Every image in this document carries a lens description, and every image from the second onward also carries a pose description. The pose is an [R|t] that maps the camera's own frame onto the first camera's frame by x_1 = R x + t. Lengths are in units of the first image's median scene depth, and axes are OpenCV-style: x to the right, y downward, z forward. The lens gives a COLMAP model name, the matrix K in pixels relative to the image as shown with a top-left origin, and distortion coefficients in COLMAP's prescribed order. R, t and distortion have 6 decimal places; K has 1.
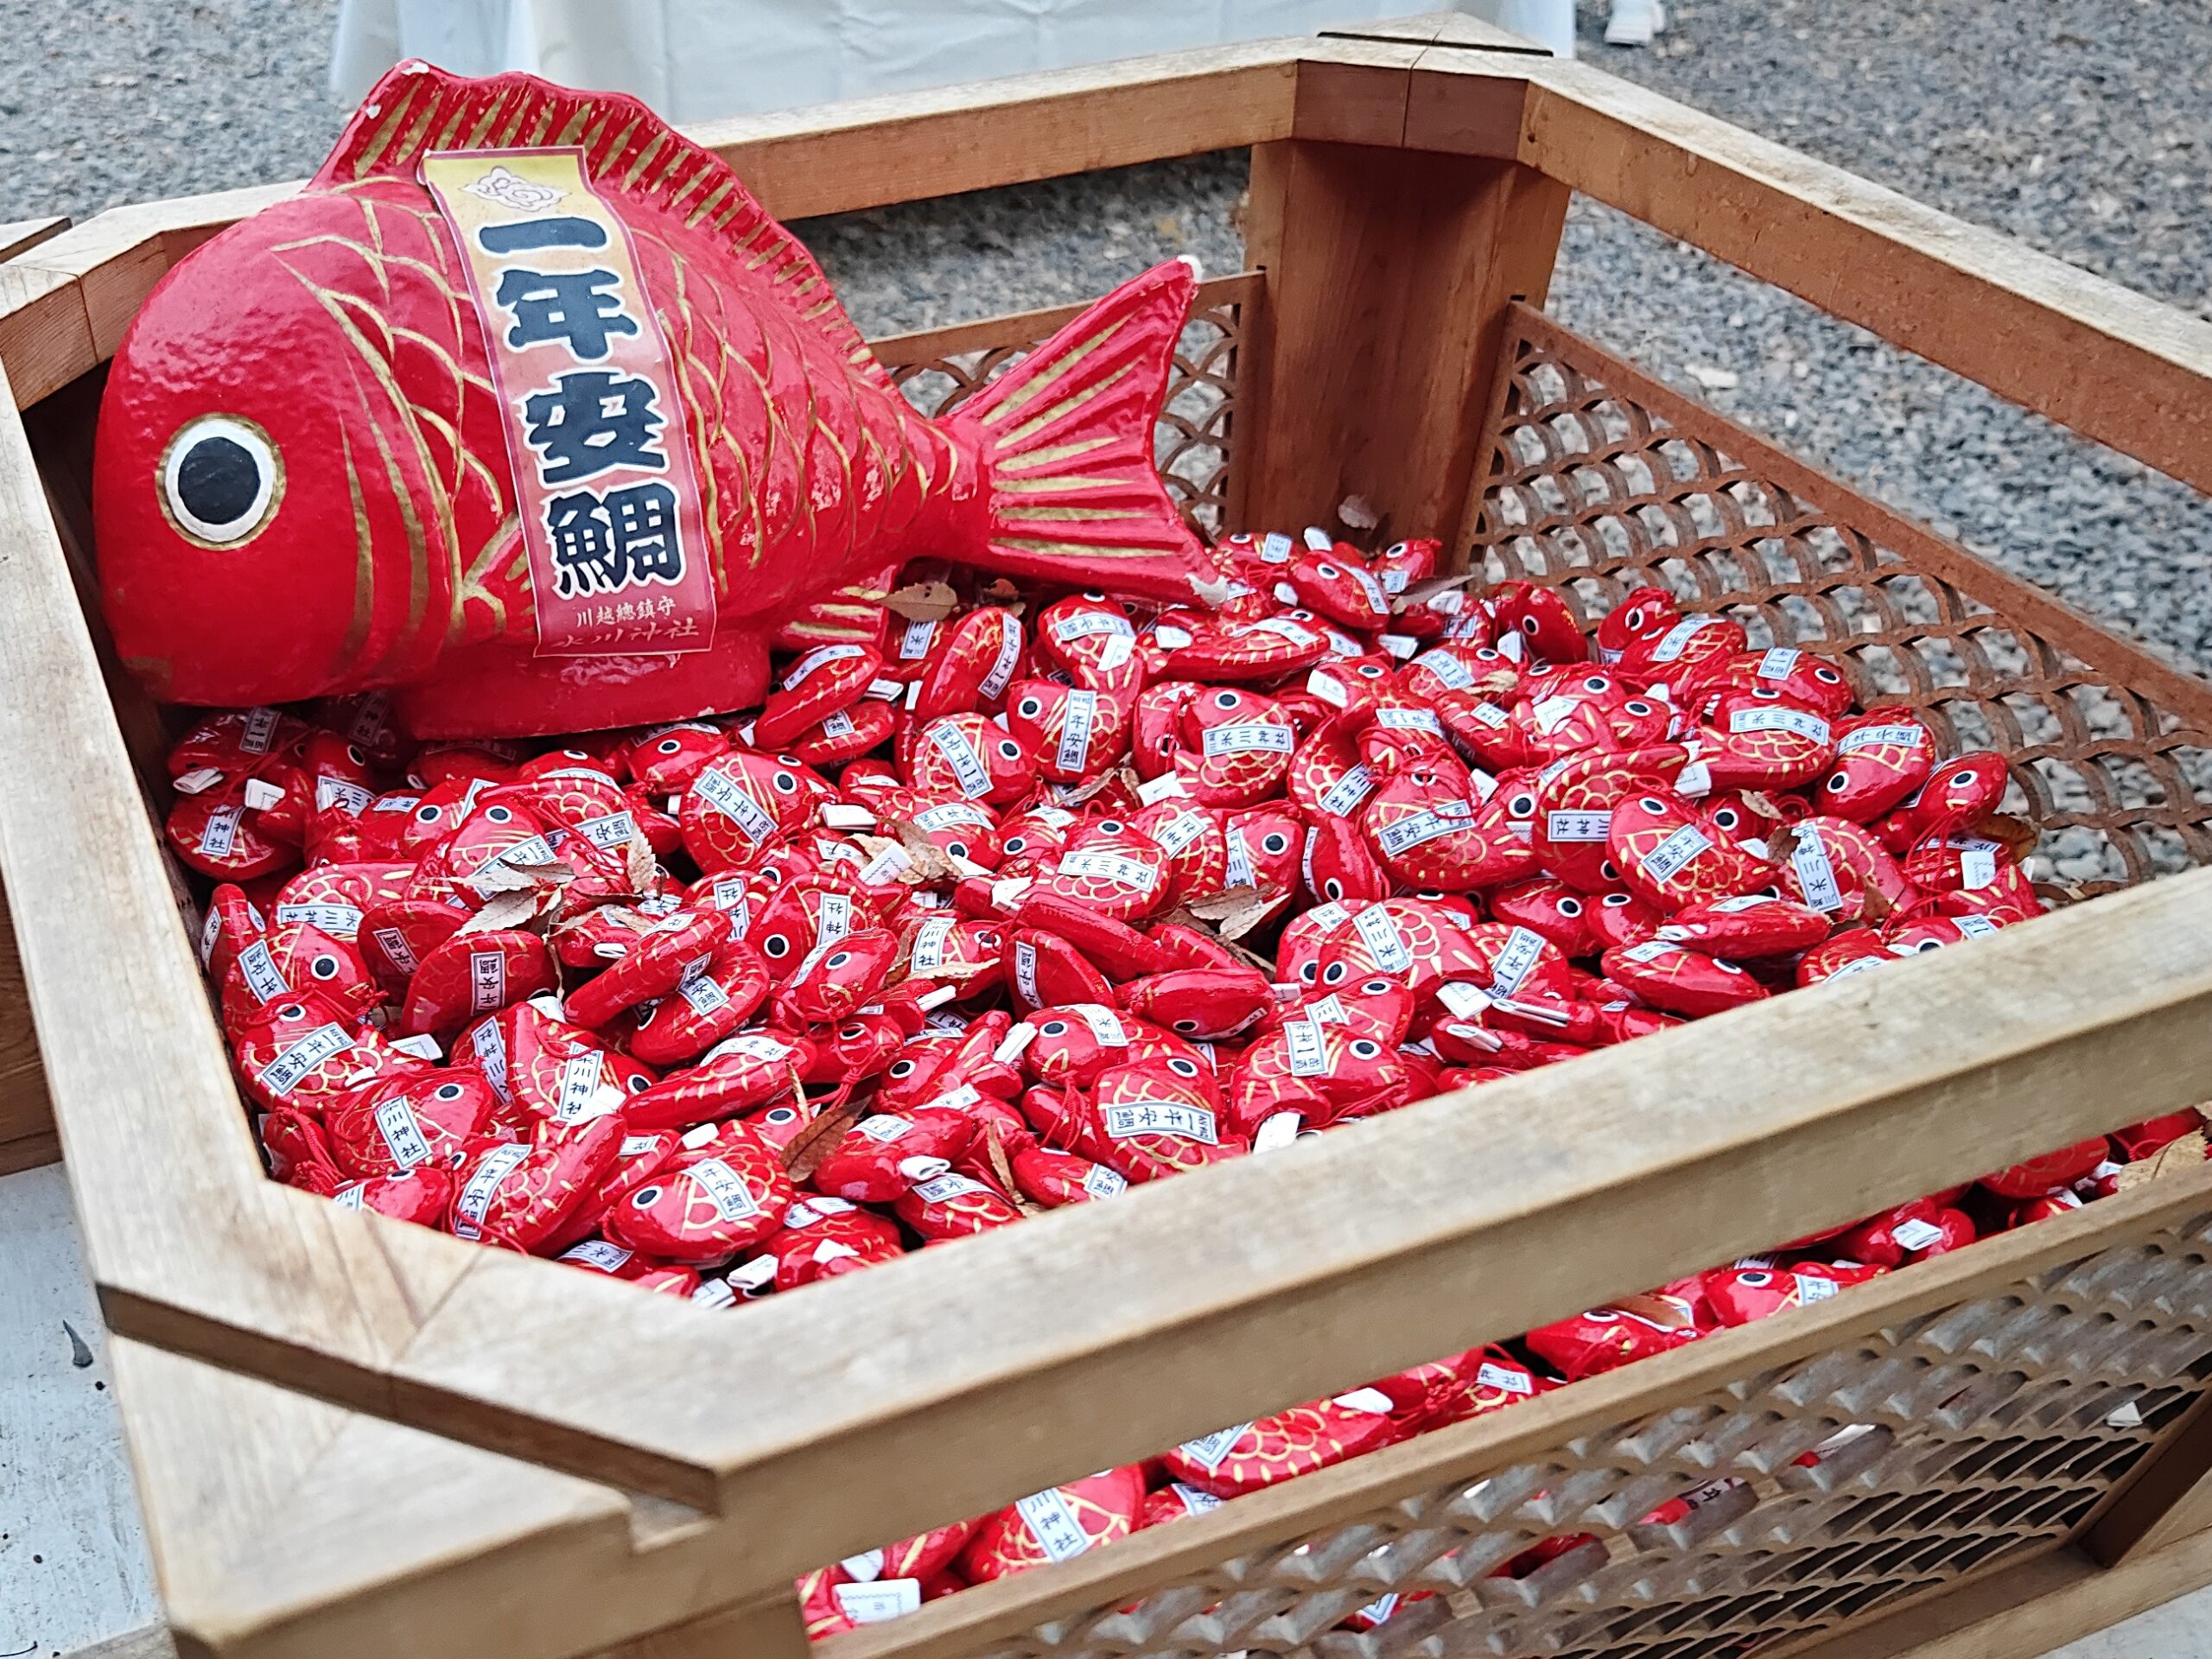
lens RADIAL K [[2149.2, 0, 868.8], [0, 2149.2, 834.3], [0, 0, 1]] dist [0.228282, -0.774867]
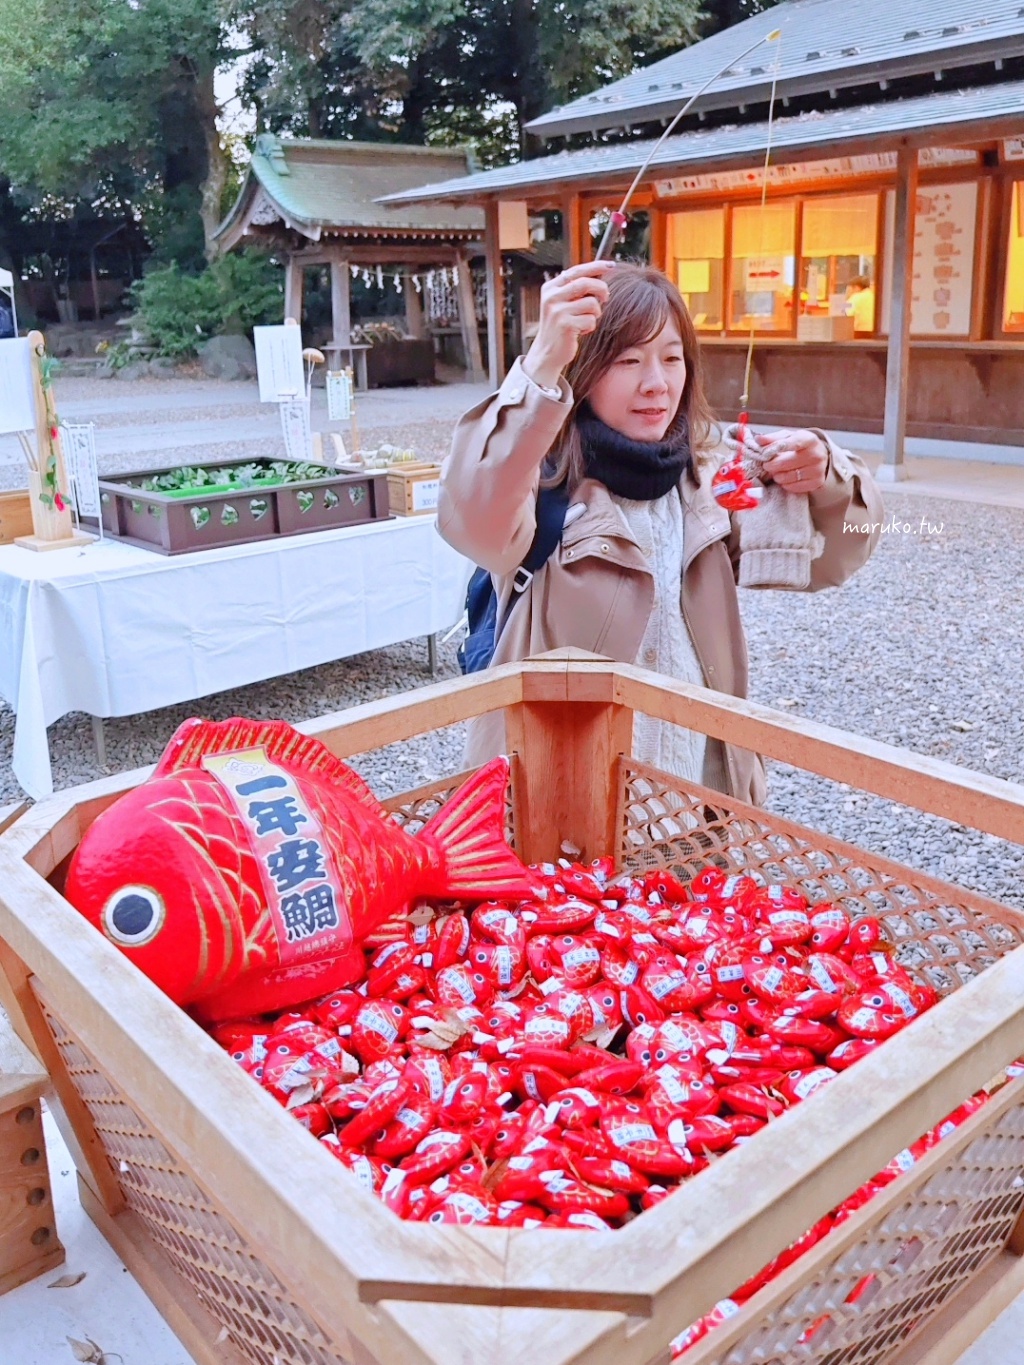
lens RADIAL K [[1037.1, 0, 512.0], [0, 1037.1, 682.5], [0, 0, 1]] dist [0.011639, 0.005162]
pose [[0.962663, -0.093984, 0.253862, -0.164651], [0.165634, 0.946259, -0.277776, -0.027722], [-0.214113, 0.309453, 0.926496, -0.115332]]
